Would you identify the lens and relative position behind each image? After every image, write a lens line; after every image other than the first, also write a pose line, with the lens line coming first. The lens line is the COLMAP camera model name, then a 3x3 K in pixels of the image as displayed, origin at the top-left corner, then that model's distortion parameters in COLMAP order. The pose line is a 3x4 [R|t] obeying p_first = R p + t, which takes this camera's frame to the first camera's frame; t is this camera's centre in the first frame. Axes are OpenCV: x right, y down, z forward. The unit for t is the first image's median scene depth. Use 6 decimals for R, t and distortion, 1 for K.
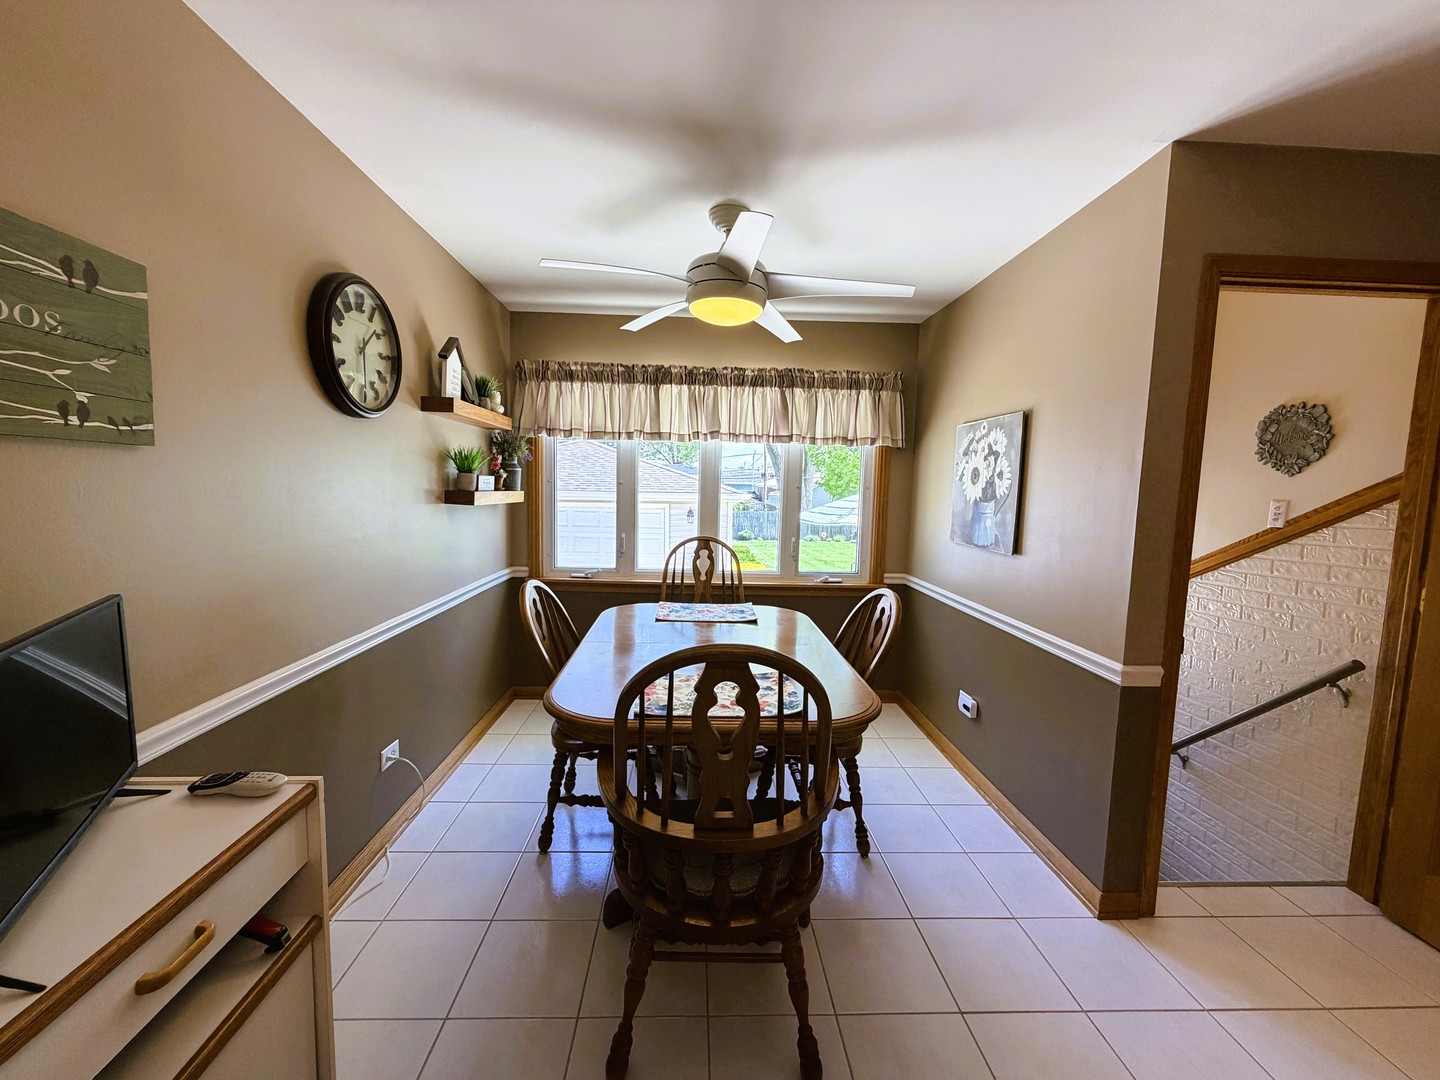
lens RADIAL K [[575.3, 0, 715.2], [0, 575.3, 541.0], [0, 0, 1]] dist [-0.000605, 0.000244]
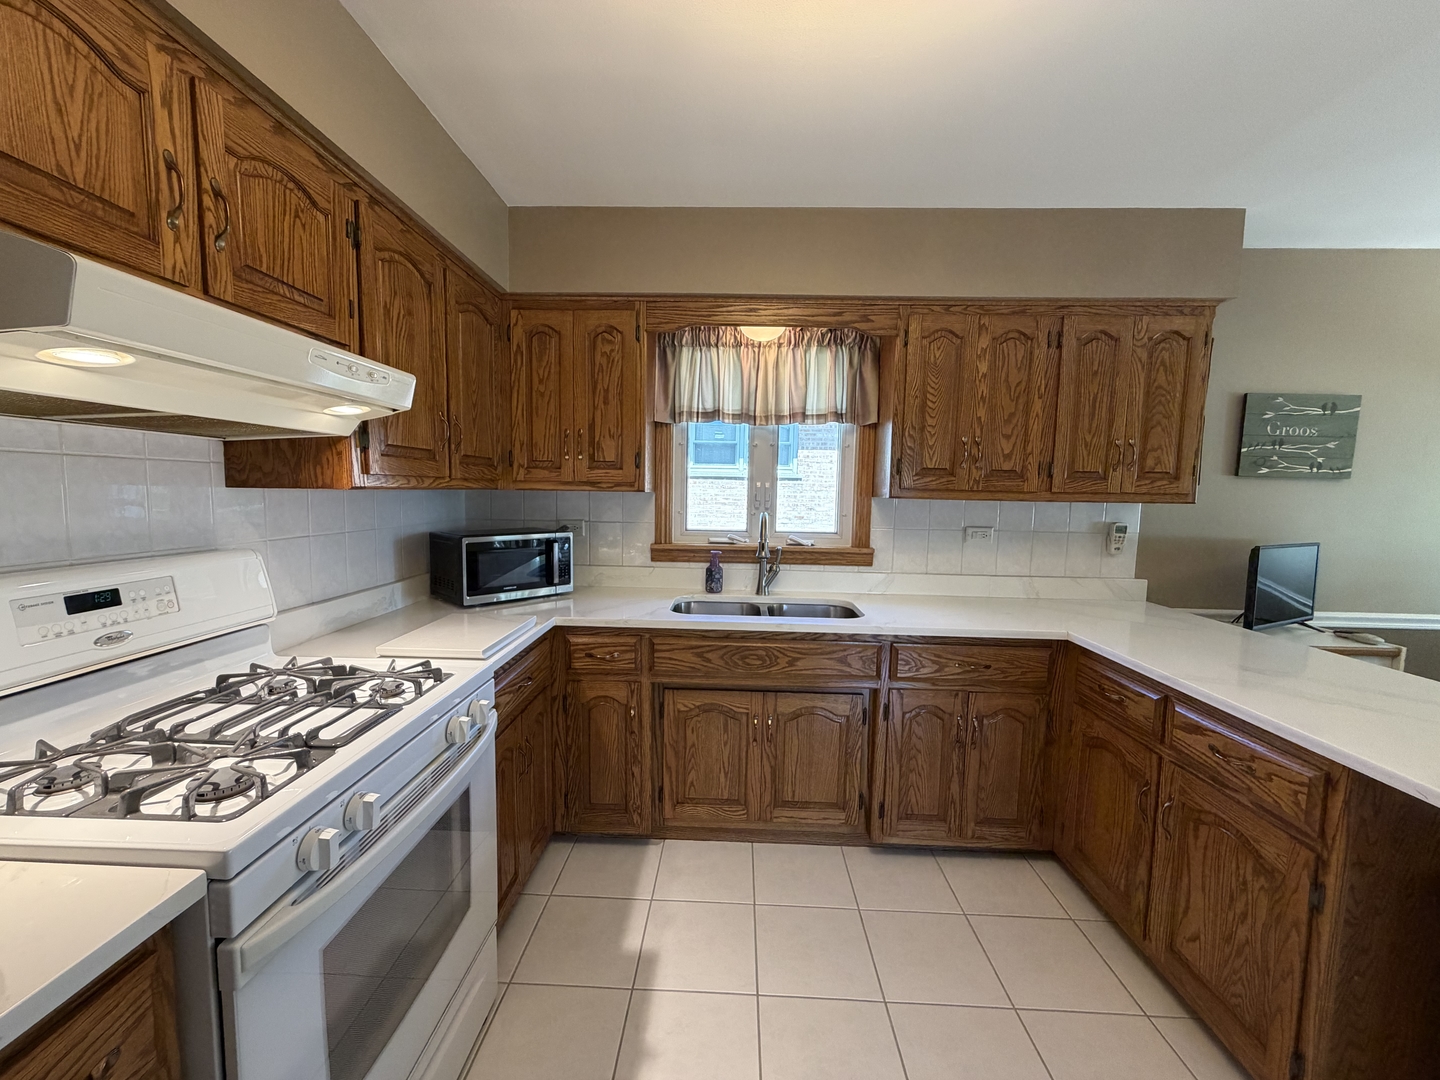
lens RADIAL K [[575.3, 0, 714.9], [0, 575.3, 541.3], [0, 0, 1]] dist [-0.000605, 0.000244]
pose [[-0.072634, 0.065714, -0.995191, 0.456225], [-0.115888, 0.990512, 0.073863, 0.061239], [0.990603, 0.120696, -0.064330, -0.399098]]
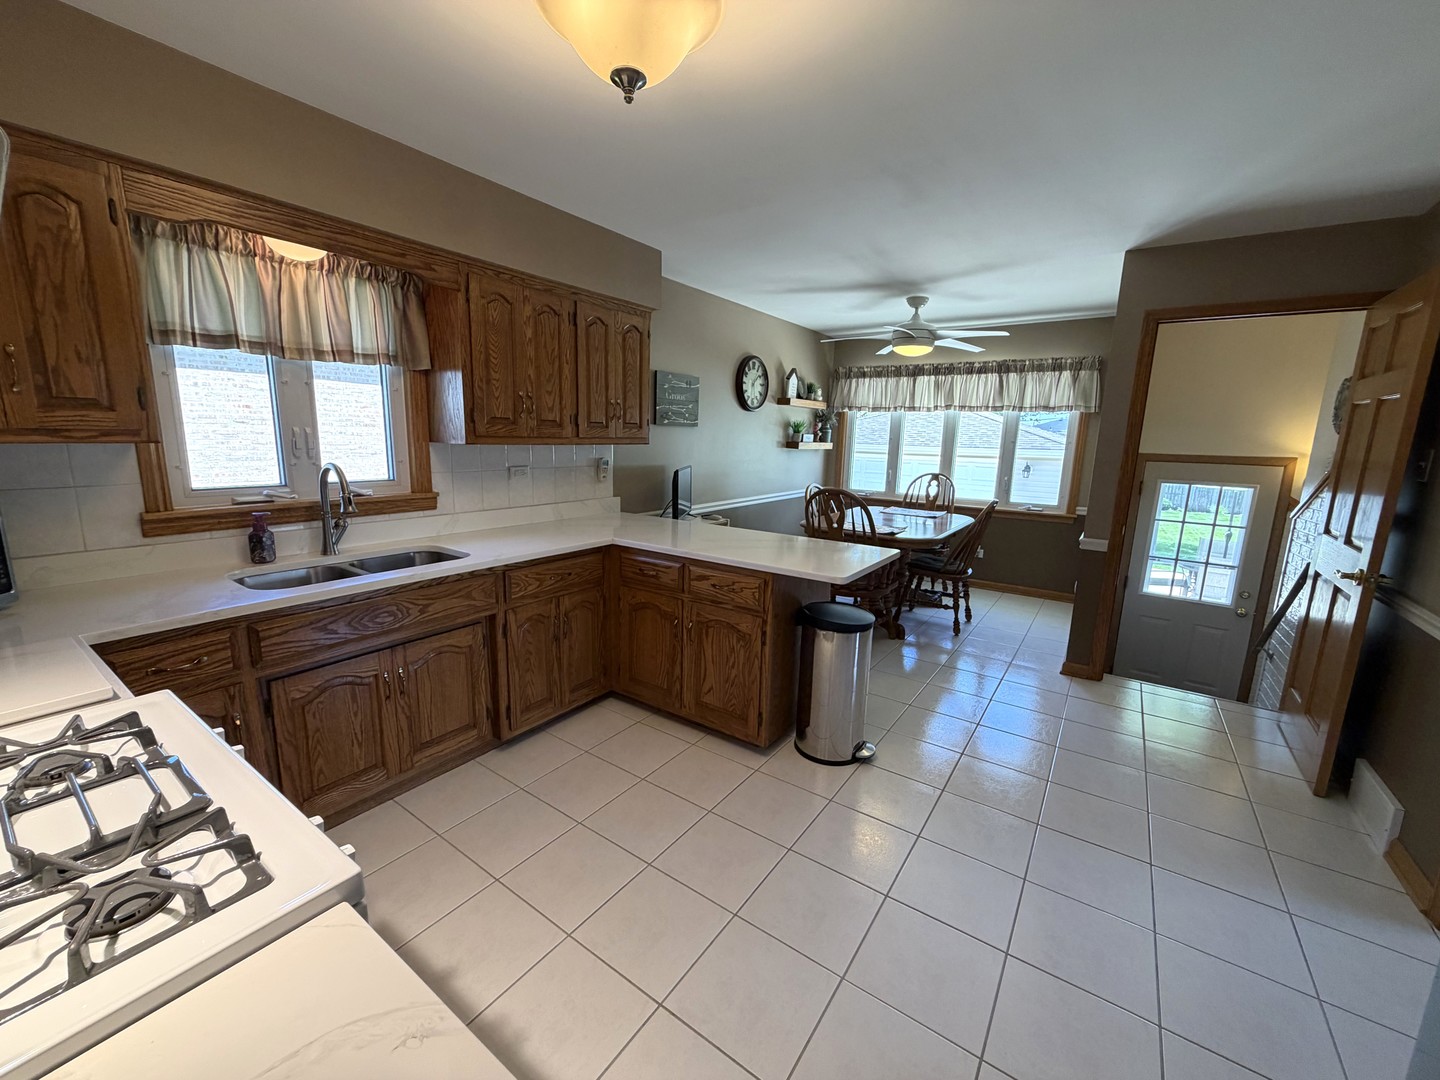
lens RADIAL K [[575.3, 0, 715.6], [0, 575.3, 541.4], [0, 0, 1]] dist [-0.000605, 0.000244]
pose [[0.796605, 0.108405, -0.594700, 0.470056], [-0.064357, 0.993407, 0.094876, 0.069886], [0.601064, -0.037306, 0.798330, -0.646138]]
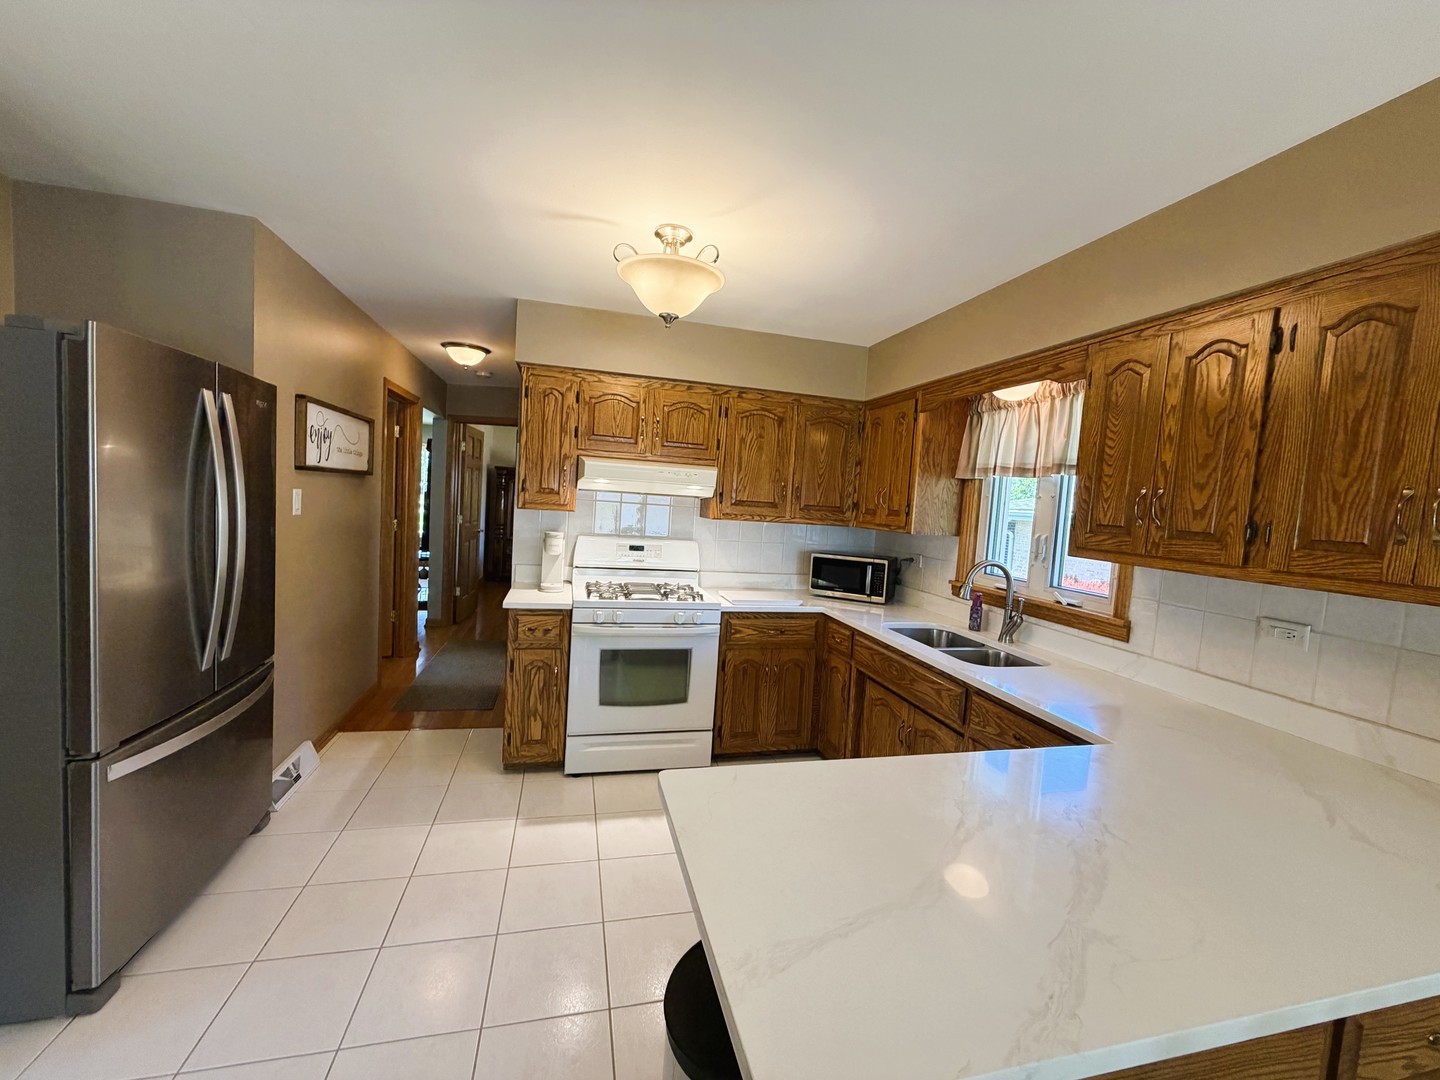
lens RADIAL K [[575.3, 0, 715.4], [0, 575.3, 542.2], [0, 0, 1]] dist [-0.000605, 0.000244]
pose [[-0.973874, -0.070513, -0.215863, 0.260362], [-0.106947, 0.980969, 0.162058, -0.036308], [0.200327, 0.180910, -0.962881, 0.264339]]
